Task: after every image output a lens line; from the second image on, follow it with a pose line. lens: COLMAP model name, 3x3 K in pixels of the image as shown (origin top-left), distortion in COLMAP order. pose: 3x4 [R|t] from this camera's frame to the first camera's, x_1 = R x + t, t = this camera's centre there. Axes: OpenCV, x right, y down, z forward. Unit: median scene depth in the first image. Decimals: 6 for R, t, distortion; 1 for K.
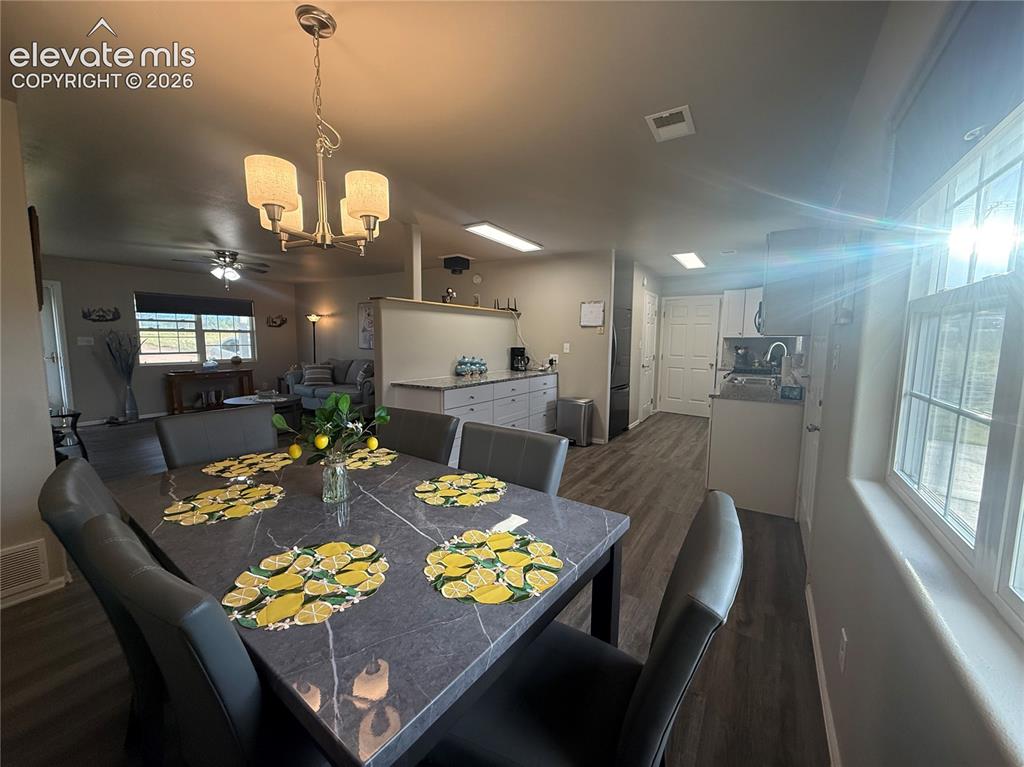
lens RADIAL K [[406.8, 0, 506.5], [0, 406.8, 382.8], [0, 0, 1]] dist [0.001290, 0.000231]
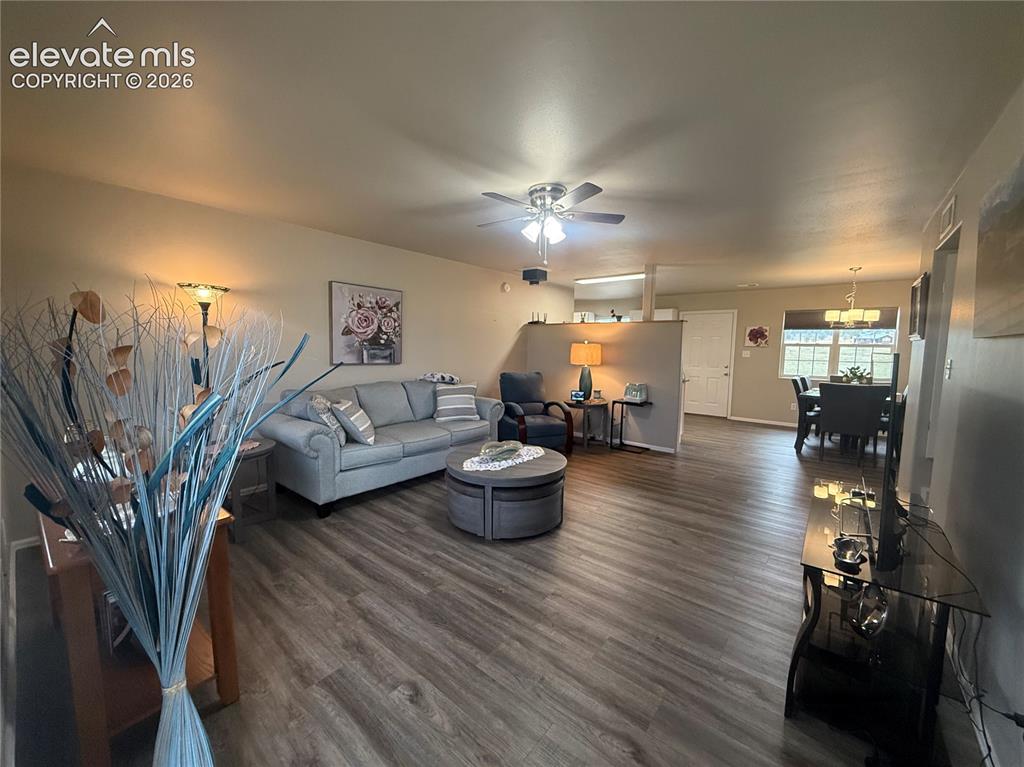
lens RADIAL K [[406.8, 0, 502.0], [0, 406.8, 380.0], [0, 0, 1]] dist [0.001290, 0.000231]
pose [[0.117714, -0.094444, 0.988546, -1.300442], [0.089221, 0.992447, 0.084193, -0.135222], [-0.989031, 0.078289, 0.125251, 1.078242]]
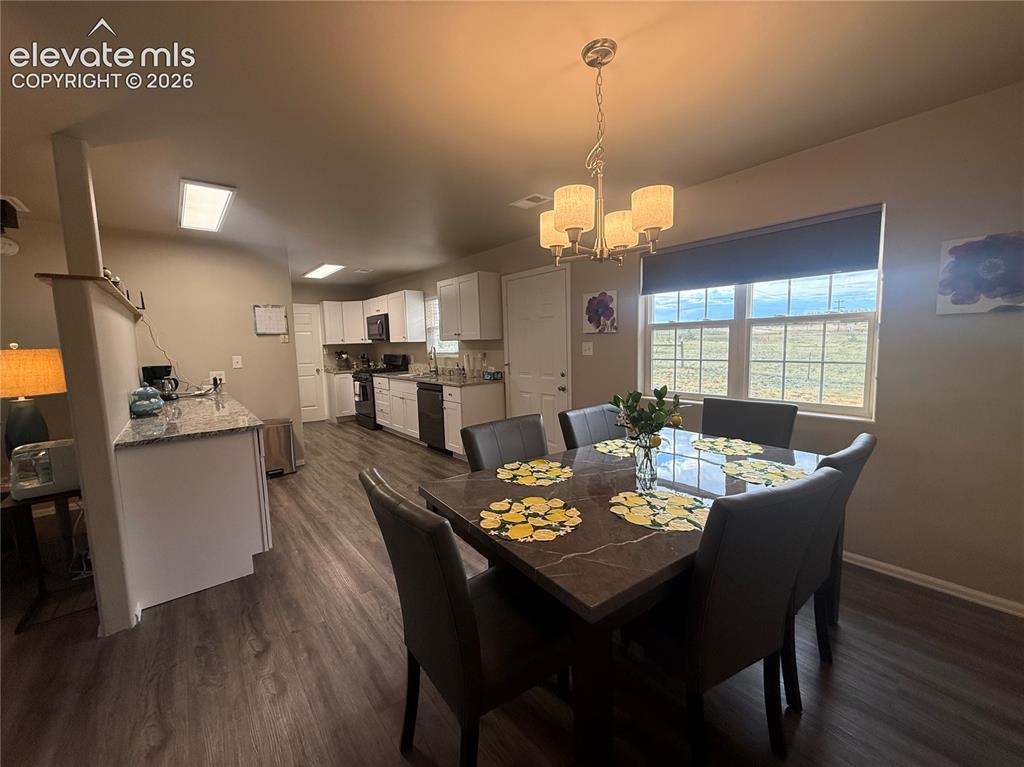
lens RADIAL K [[406.8, 0, 508.2], [0, 406.8, 380.7], [0, 0, 1]] dist [0.001290, 0.000231]
pose [[0.316620, -0.109784, 0.942178, -0.460992], [0.131422, 0.988777, 0.071049, -0.038412], [-0.939404, 0.101328, 0.327495, 0.264890]]
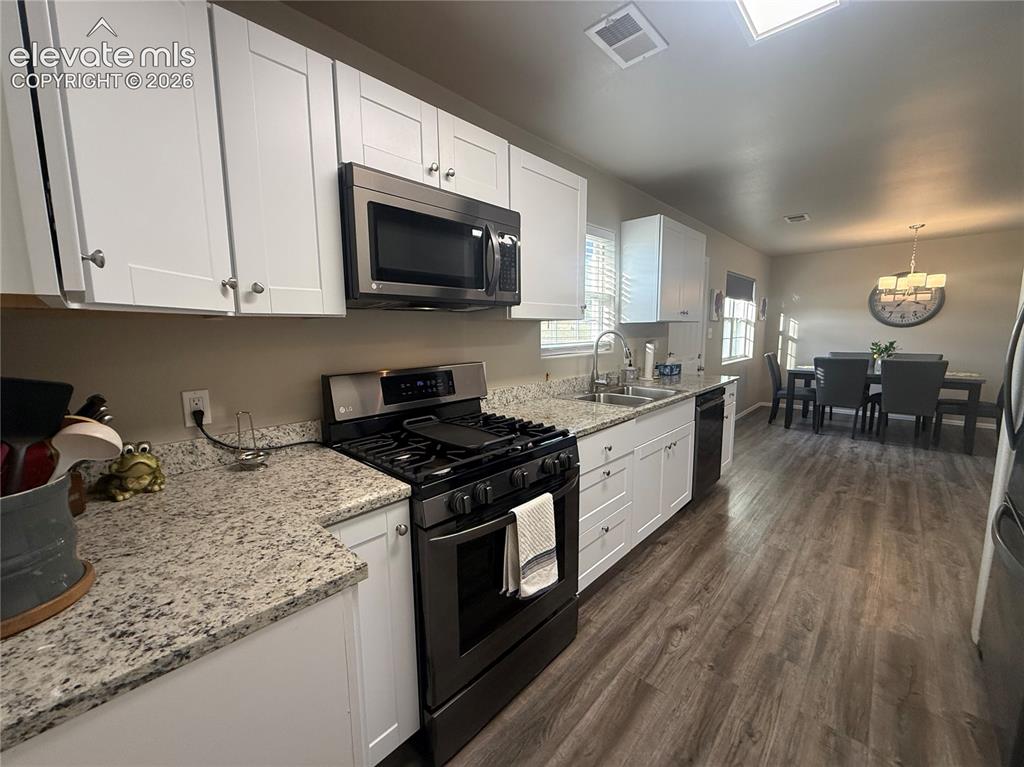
lens RADIAL K [[406.8, 0, 510.8], [0, 406.8, 383.5], [0, 0, 1]] dist [0.001290, 0.000231]
pose [[-0.982273, -0.023862, 0.185929, 0.576356], [0.021679, 0.970748, 0.239119, -0.145249], [-0.186196, 0.238911, -0.953023, 1.378935]]
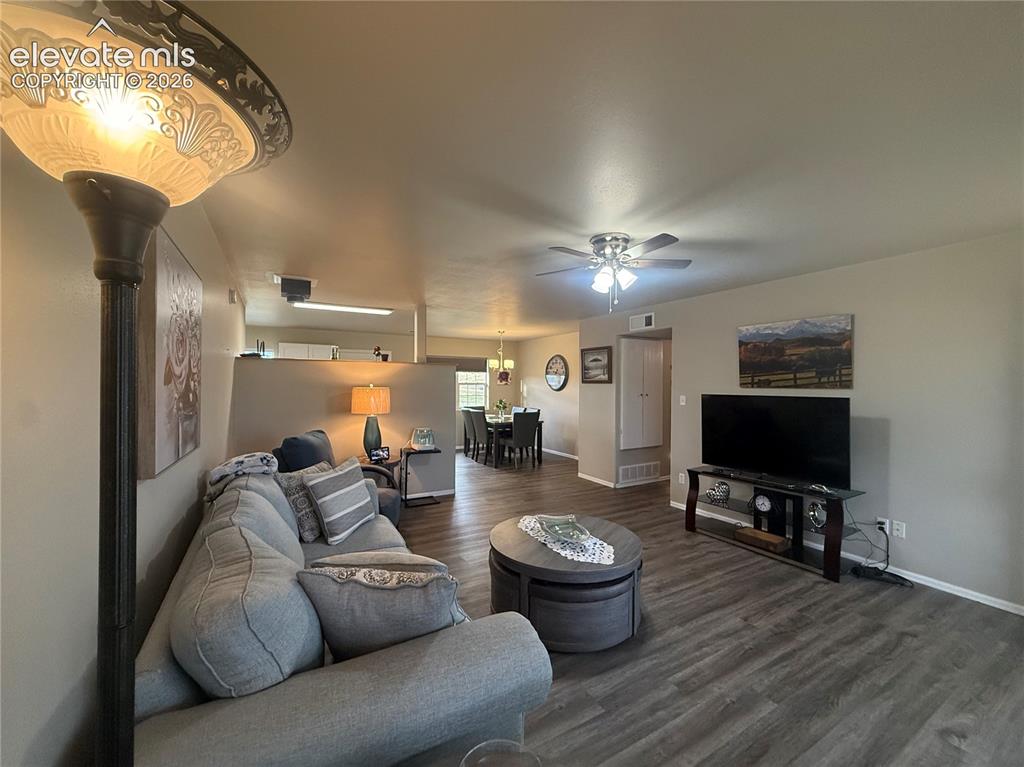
lens RADIAL K [[406.8, 0, 516.7], [0, 406.8, 382.5], [0, 0, 1]] dist [0.001290, 0.000231]
pose [[-0.890521, -0.011151, 0.454805, -0.869807], [0.036383, 0.994752, 0.095627, -0.202926], [-0.453485, 0.101705, -0.885442, 1.609199]]
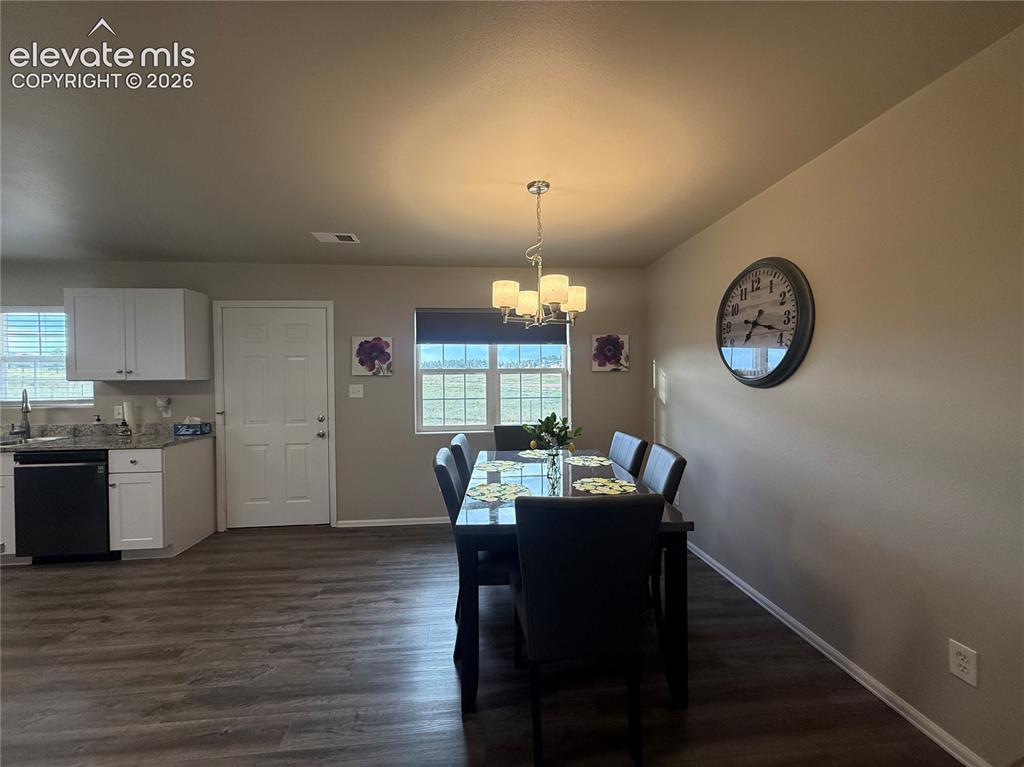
lens RADIAL K [[406.8, 0, 509.0], [0, 406.8, 381.1], [0, 0, 1]] dist [0.001290, 0.000231]
pose [[-0.608768, -0.006509, 0.793322, -0.463788], [0.089996, 0.992945, 0.077206, -0.074688], [-0.788228, 0.118396, -0.603887, 0.595459]]
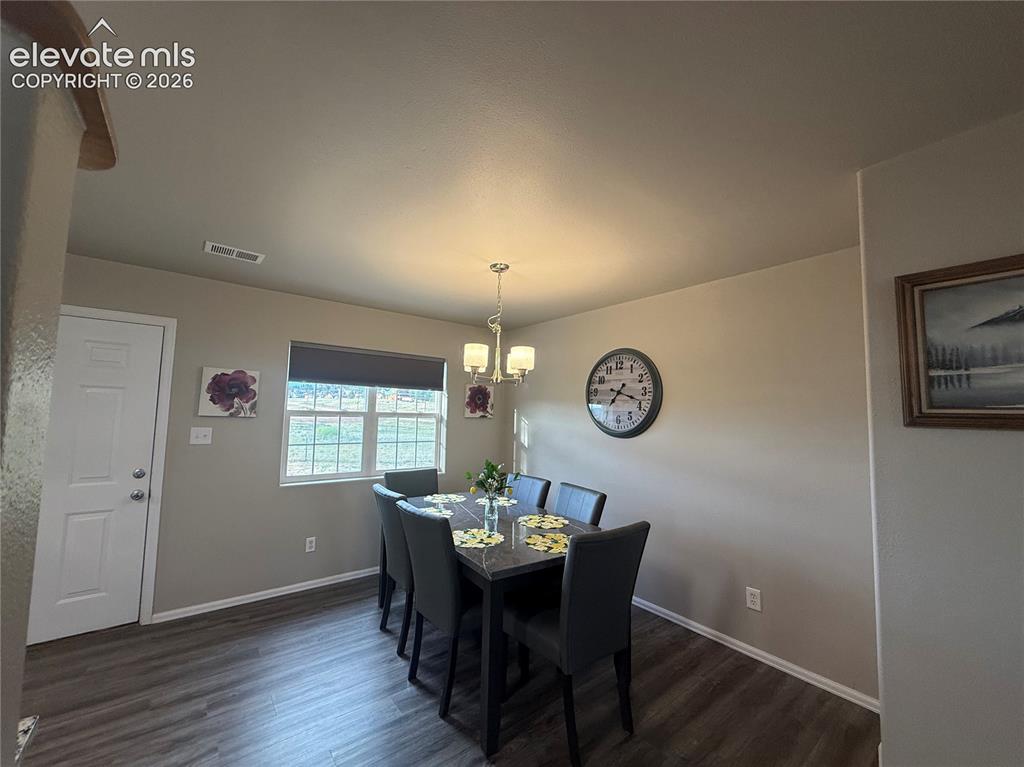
lens RADIAL K [[406.8, 0, 508.7], [0, 406.8, 380.1], [0, 0, 1]] dist [0.001290, 0.000231]
pose [[-0.941852, -0.000883, 0.336027, -0.315929], [0.005951, 0.999796, 0.019308, -0.113123], [-0.335975, 0.020185, -0.941654, 0.770239]]
